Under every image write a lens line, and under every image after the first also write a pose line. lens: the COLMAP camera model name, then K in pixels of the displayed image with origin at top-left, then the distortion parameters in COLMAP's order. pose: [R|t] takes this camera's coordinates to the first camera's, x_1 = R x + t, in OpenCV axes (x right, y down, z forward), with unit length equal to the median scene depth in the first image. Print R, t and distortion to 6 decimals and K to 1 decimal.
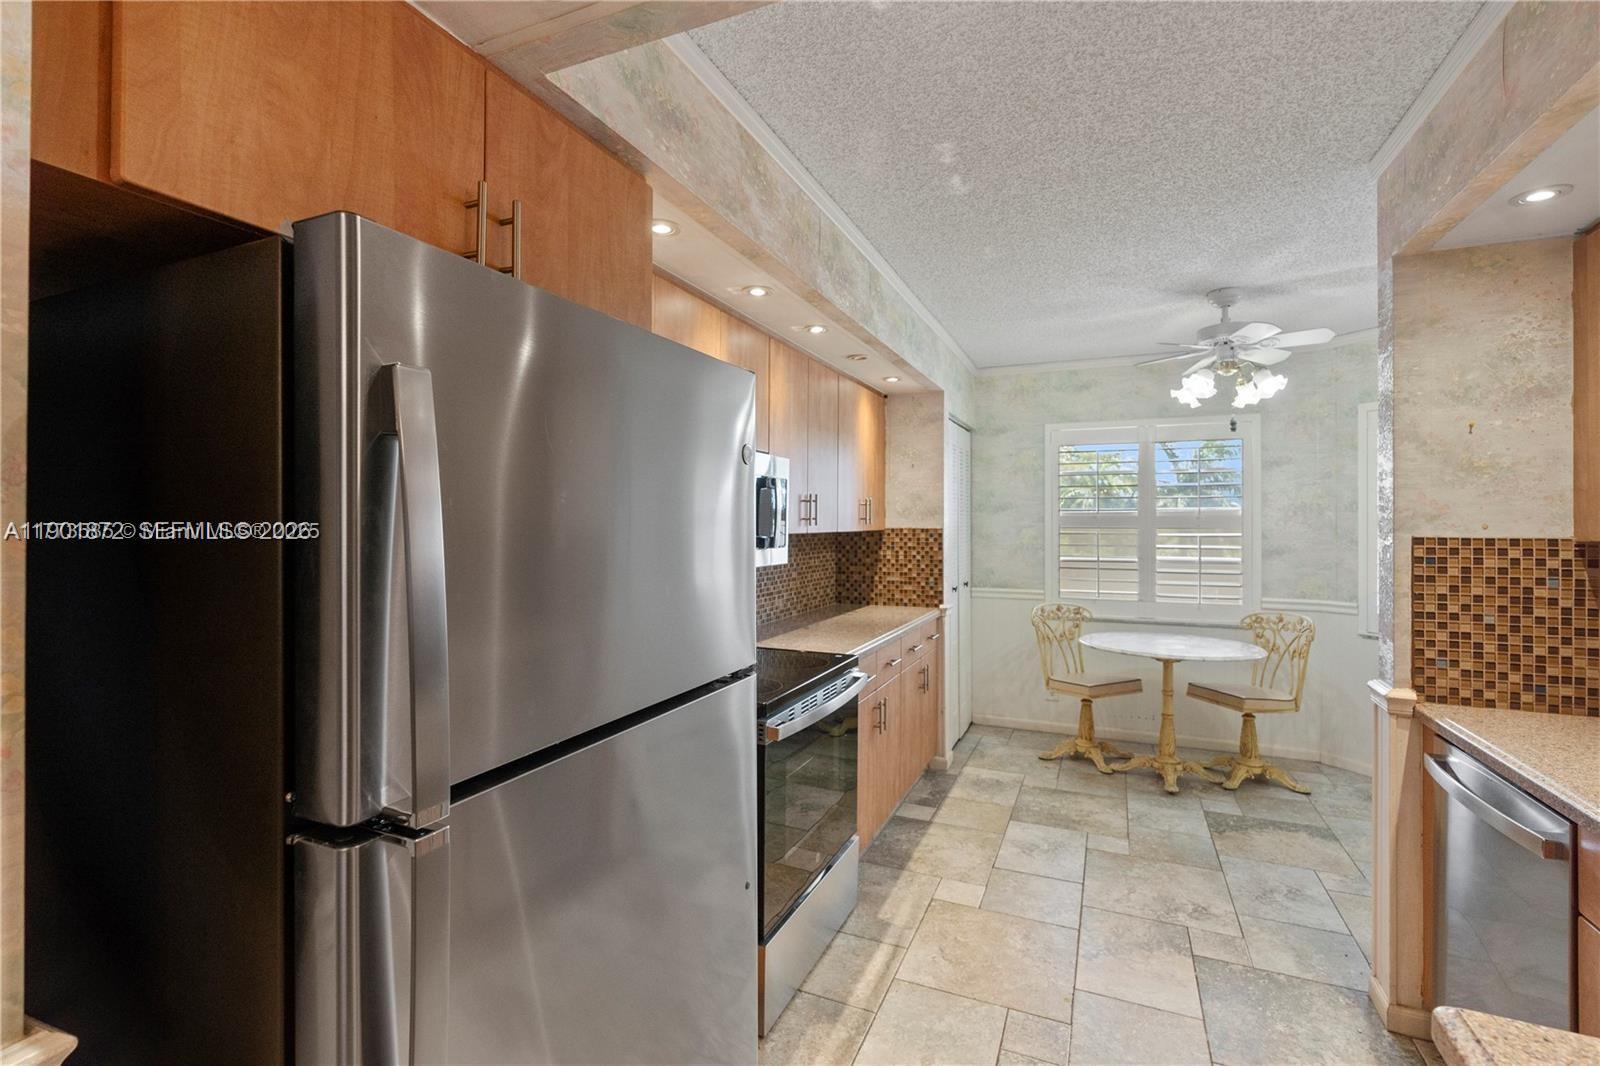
lens RADIAL K [[725.3, 0, 790.3], [0, 725.3, 525.2], [0, 0, 1]] dist [-0.004189, 0.002349]
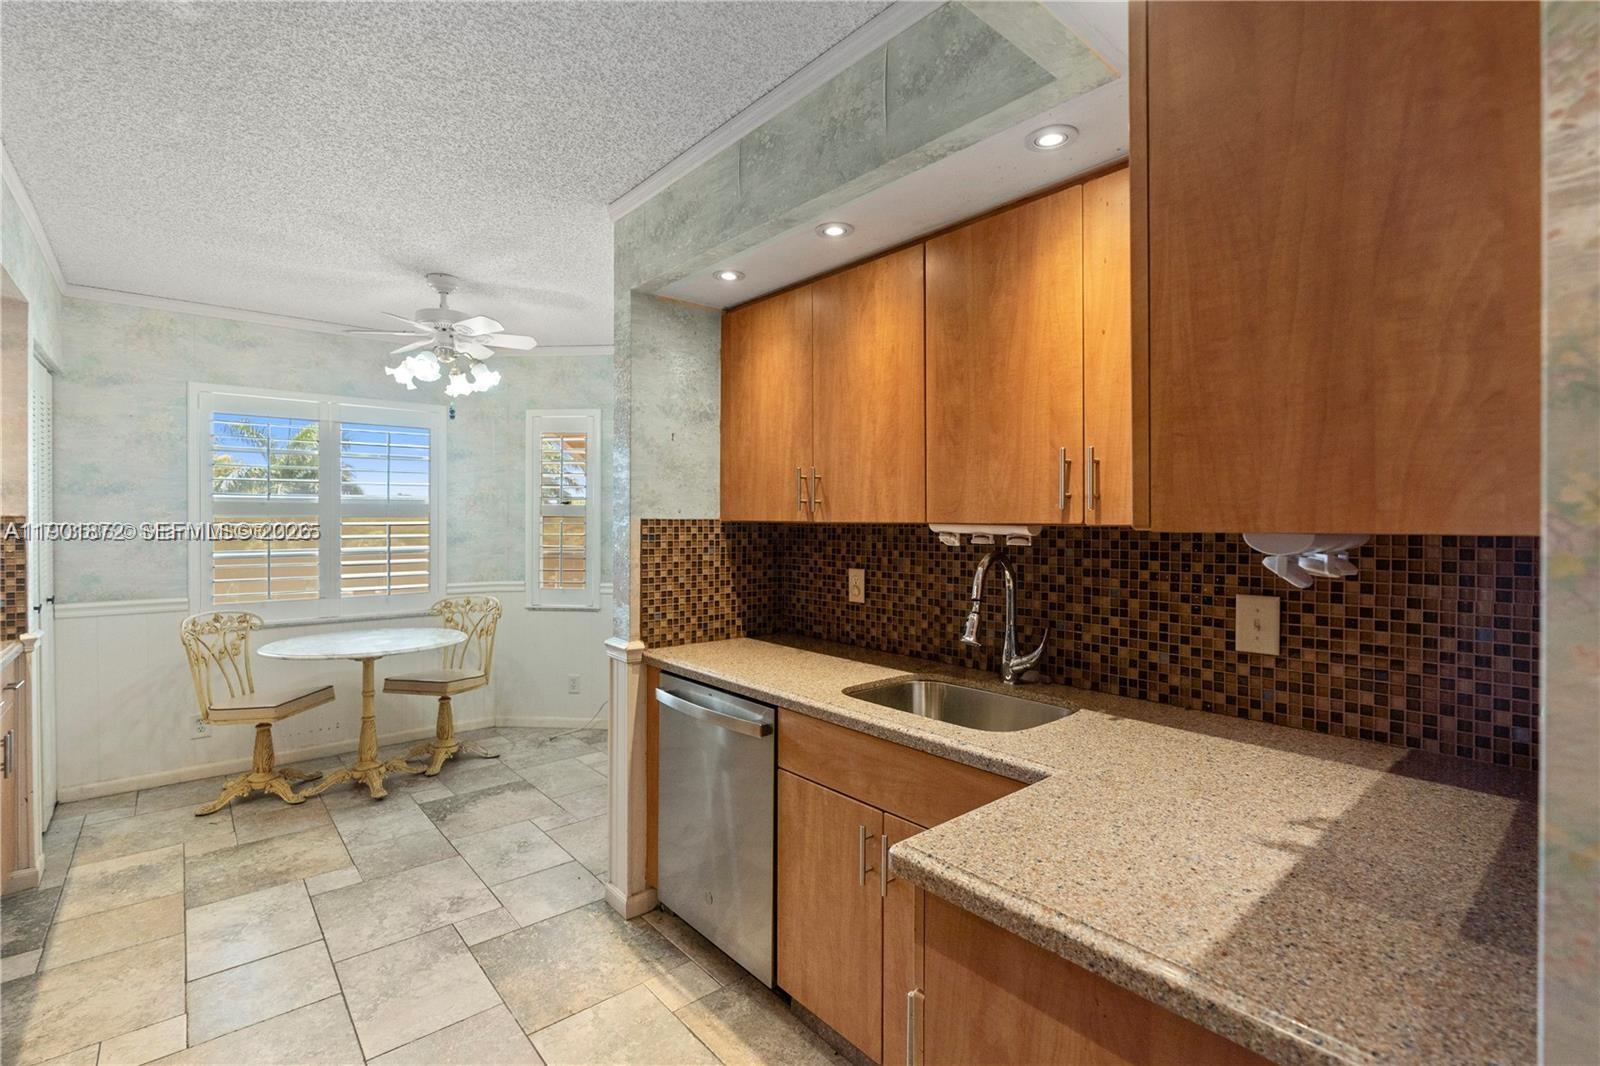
lens RADIAL K [[725.3, 0, 795.6], [0, 725.3, 527.6], [0, 0, 1]] dist [-0.004189, 0.002349]
pose [[0.432878, -0.011934, 0.901374, -0.092811], [0.001158, 0.999919, 0.012682, 0.009316], [-0.901452, -0.004446, 0.432856, 0.128495]]
